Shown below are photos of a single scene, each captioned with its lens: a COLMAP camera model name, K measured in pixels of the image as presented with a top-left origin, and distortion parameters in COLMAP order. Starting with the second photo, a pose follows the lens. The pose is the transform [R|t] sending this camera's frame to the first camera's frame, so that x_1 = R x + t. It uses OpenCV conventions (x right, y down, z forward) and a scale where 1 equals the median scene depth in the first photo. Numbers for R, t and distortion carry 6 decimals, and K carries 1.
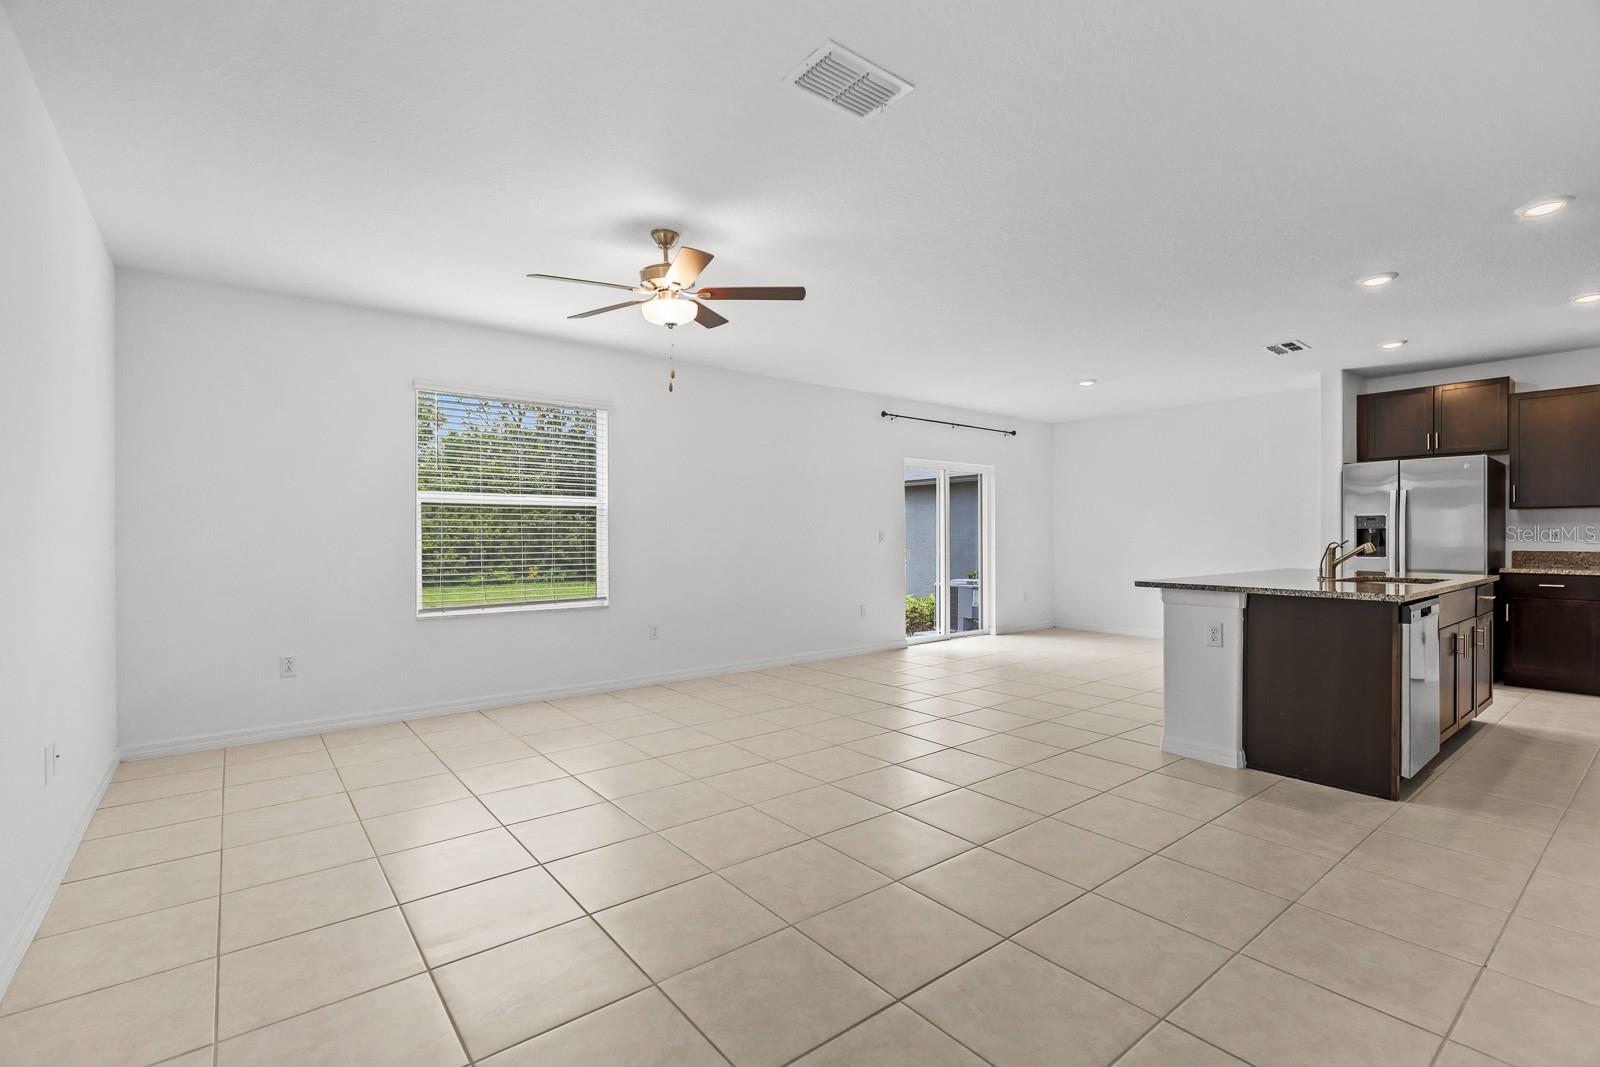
lens RADIAL K [[737.9, 0, 808.5], [0, 737.9, 540.3], [0, 0, 1]] dist [0.003992, -0.000239]
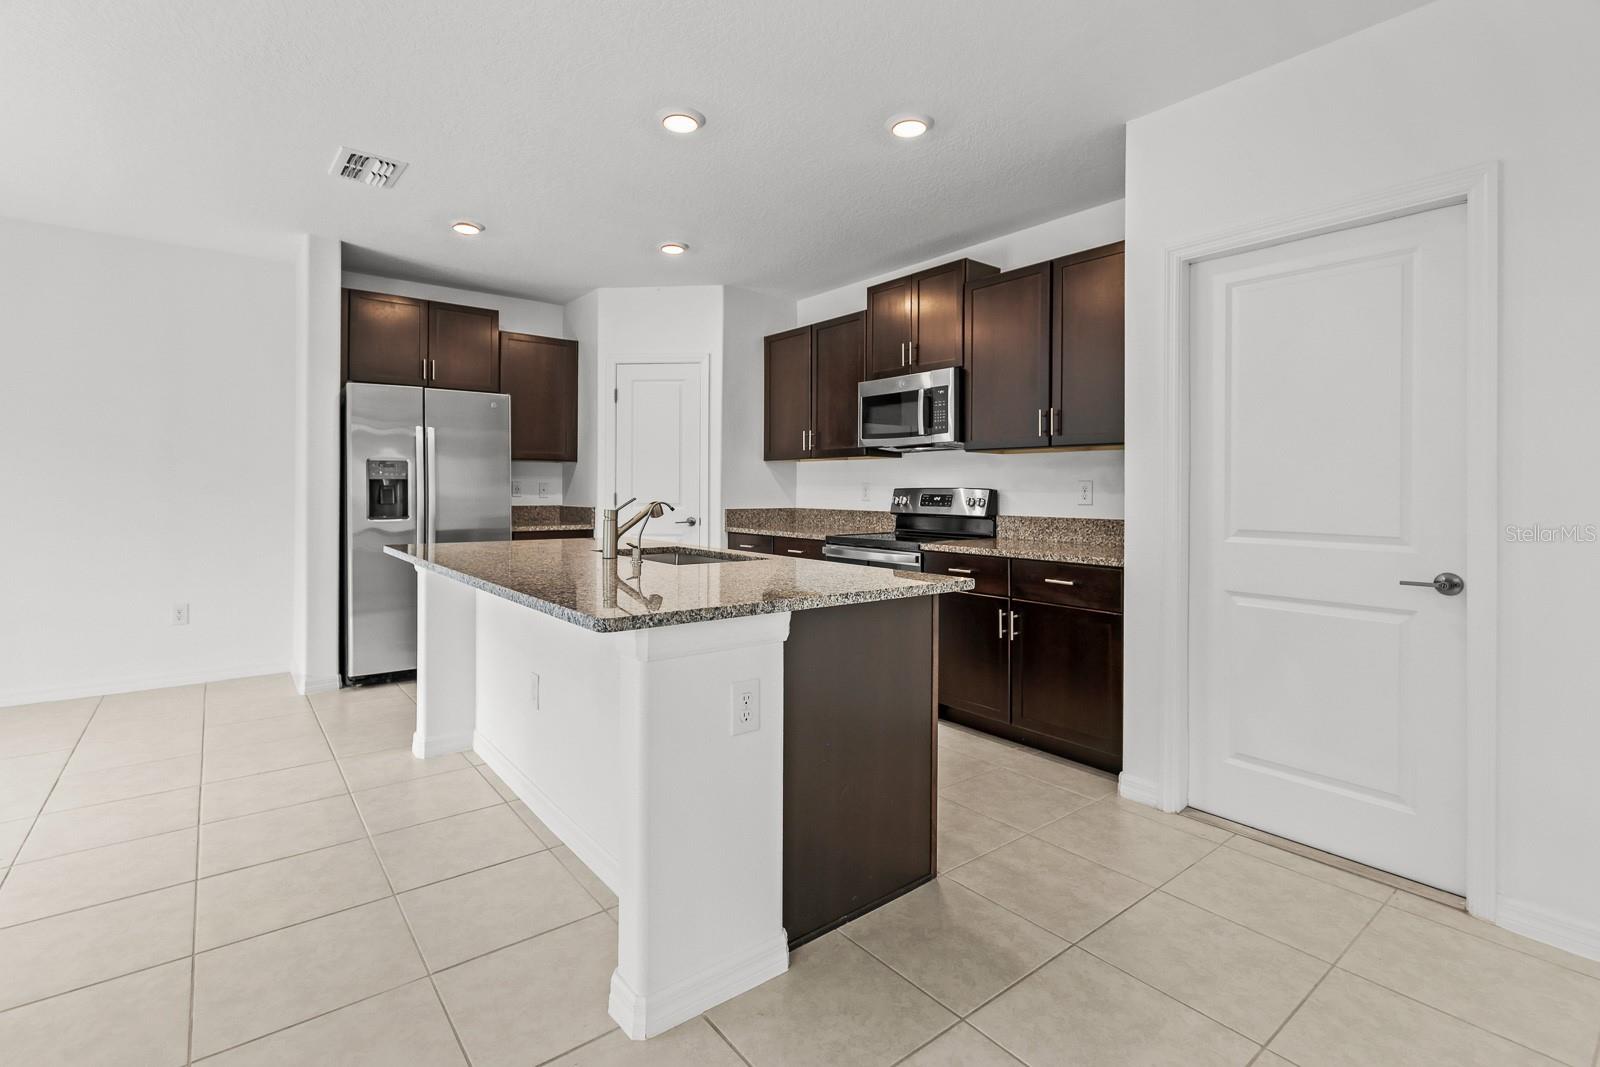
lens RADIAL K [[737.9, 0, 790.8], [0, 737.9, 483.6], [0, 0, 1]] dist [0.003992, -0.000239]
pose [[-0.001836, 0.008328, 0.999964, 0.056444], [0.000418, 0.999965, -0.008327, -0.005704], [-0.999998, 0.000403, -0.001839, 0.645251]]
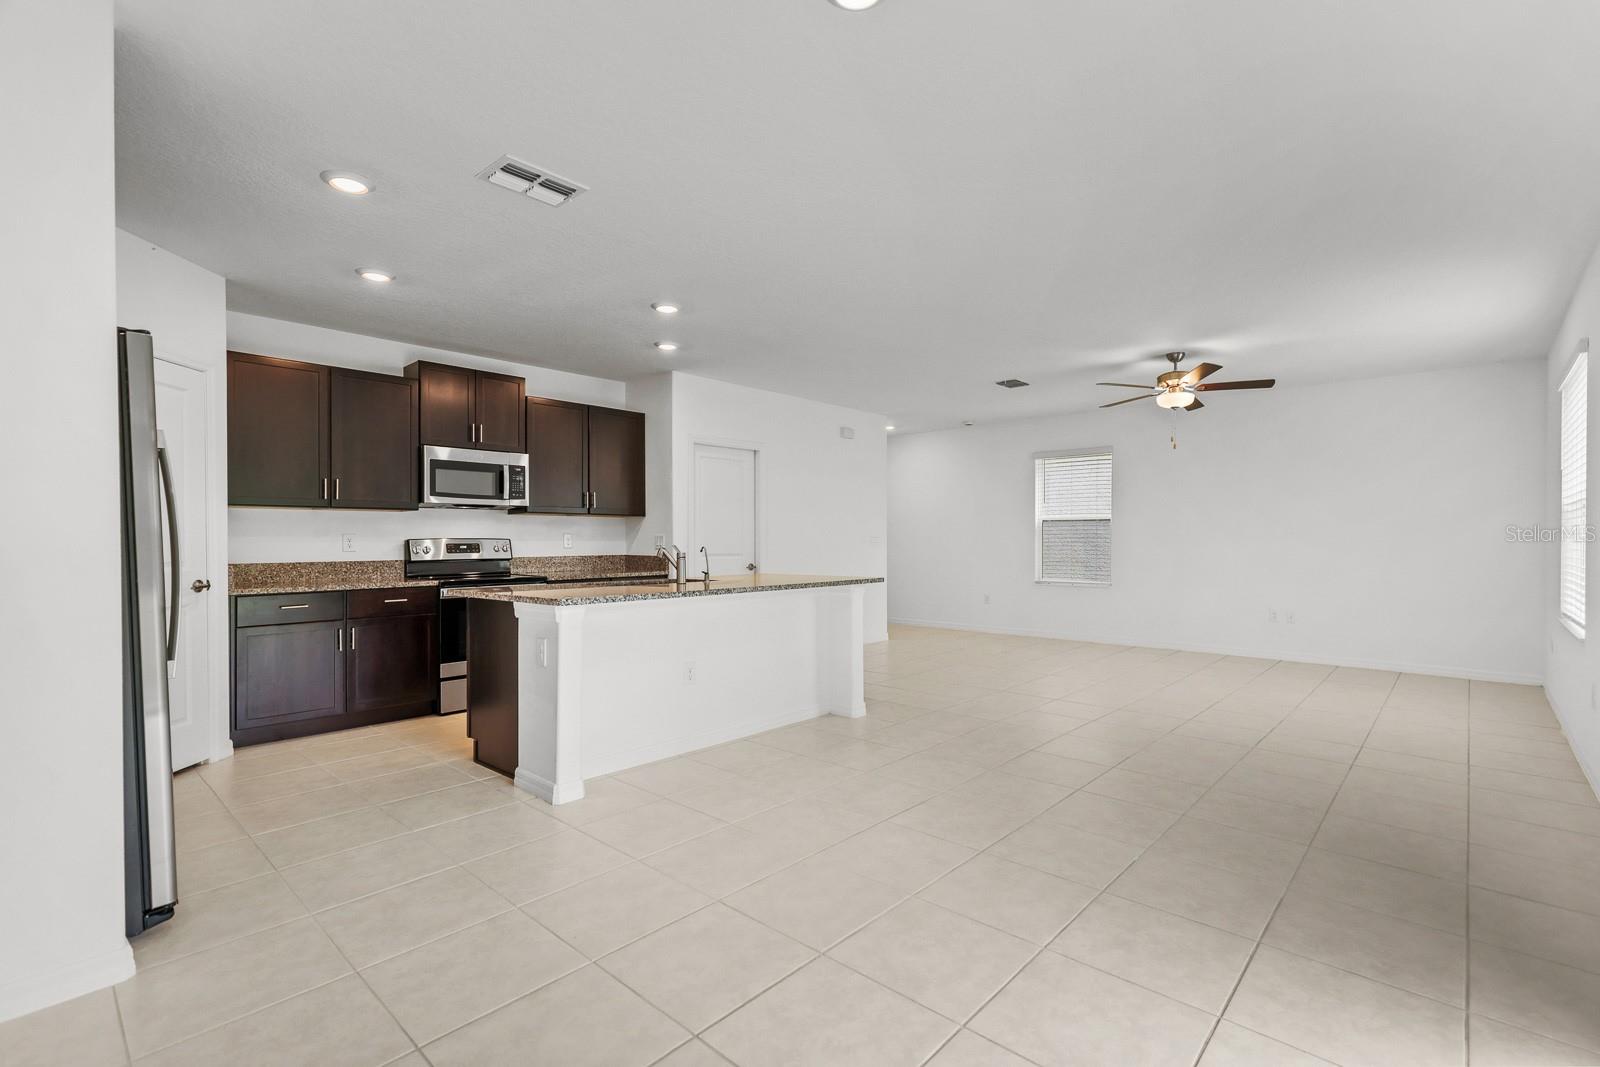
lens RADIAL K [[737.9, 0, 821.3], [0, 737.9, 544.1], [0, 0, 1]] dist [0.003992, -0.000239]
pose [[-0.979630, 0.007052, -0.200687, 0.556566], [0.004960, 0.999928, 0.010926, -0.008322], [0.200749, 0.009708, -0.979595, 1.535096]]
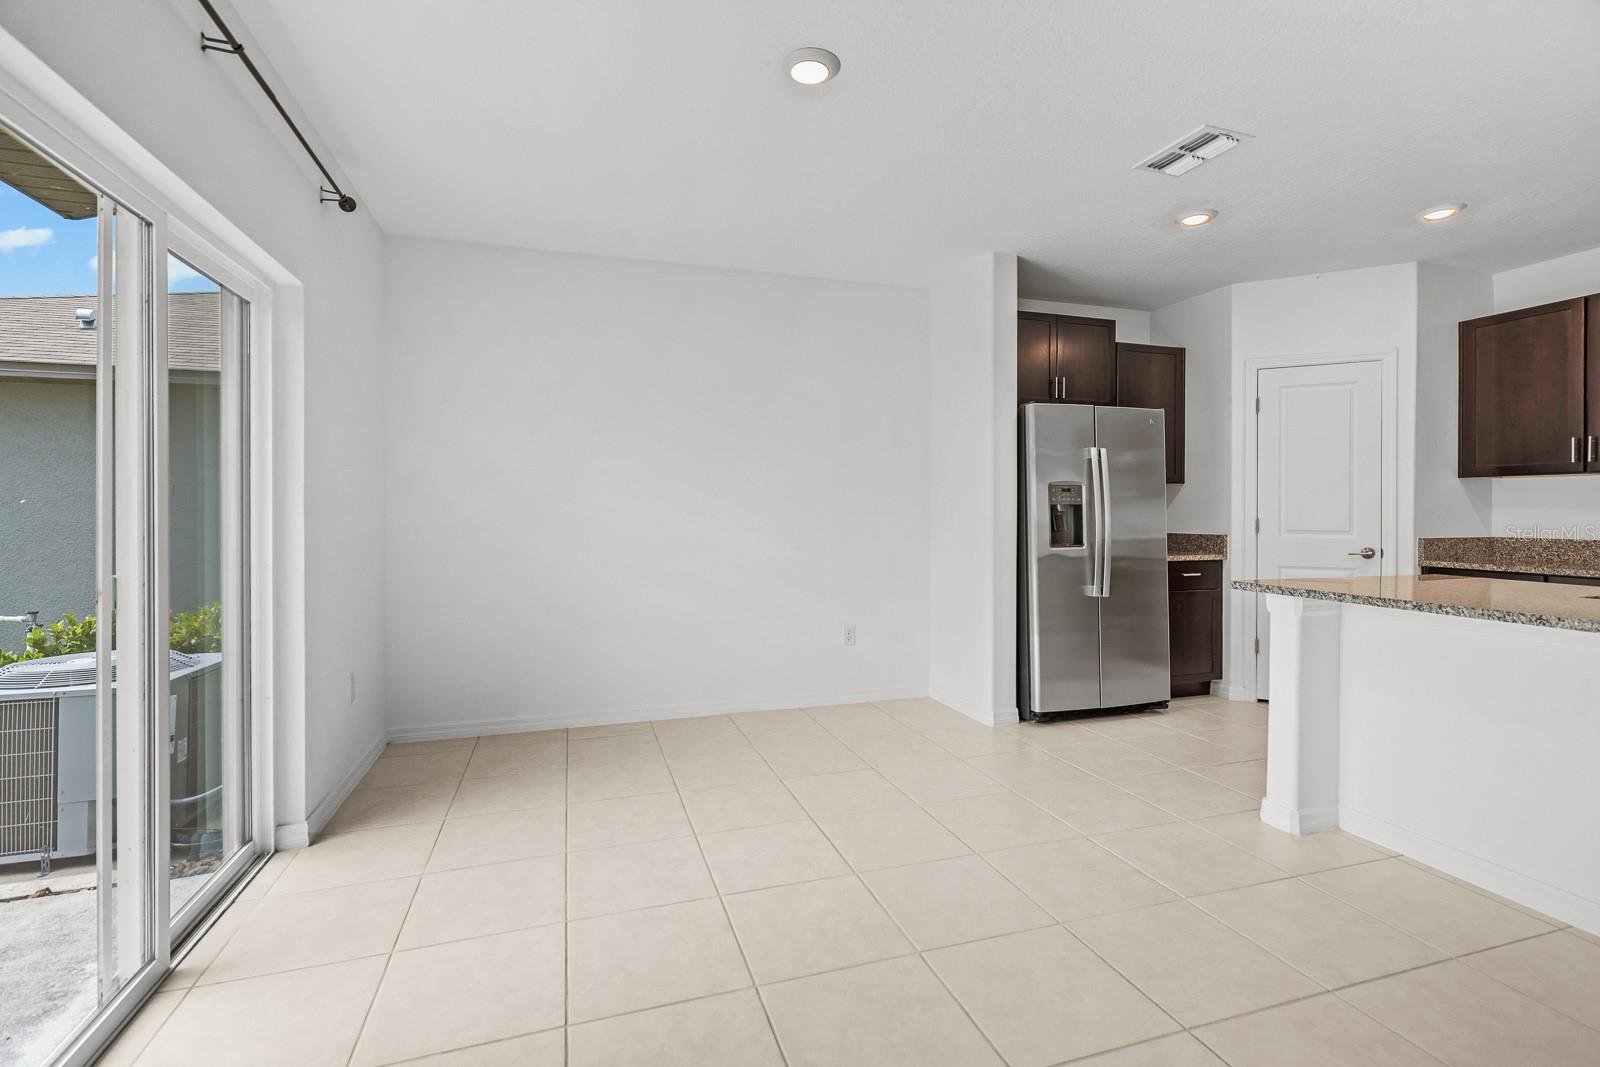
lens RADIAL K [[737.9, 0, 788.5], [0, 737.9, 510.6], [0, 0, 1]] dist [0.003992, -0.000239]
pose [[0.343310, 0.003792, 0.939215, 0.055055], [0.003256, 0.999981, -0.005228, -0.007513], [-0.939217, 0.004853, 0.343291, 1.052687]]
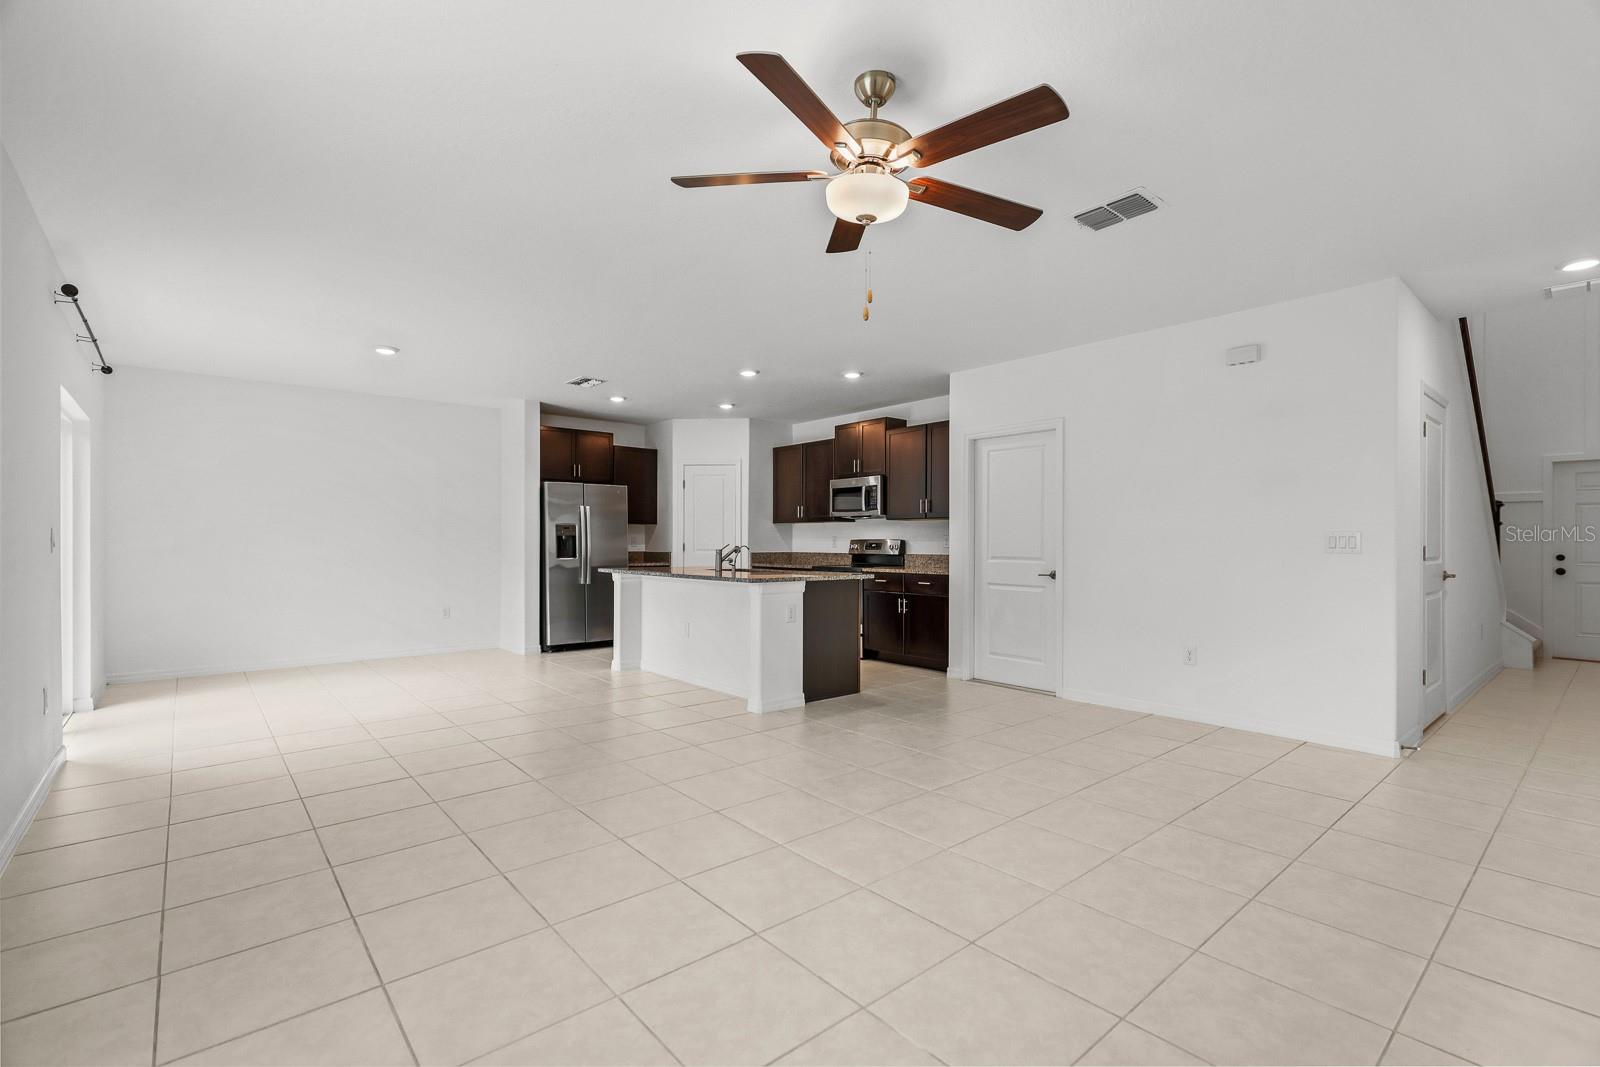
lens RADIAL K [[737.9, 0, 807.9], [0, 737.9, 542.4], [0, 0, 1]] dist [0.003992, -0.000239]
pose [[-0.059582, 0.001028, 0.998223, -0.538854], [0.003057, 0.999995, -0.000847, -0.001306], [-0.998219, 0.003001, -0.059585, 0.696250]]
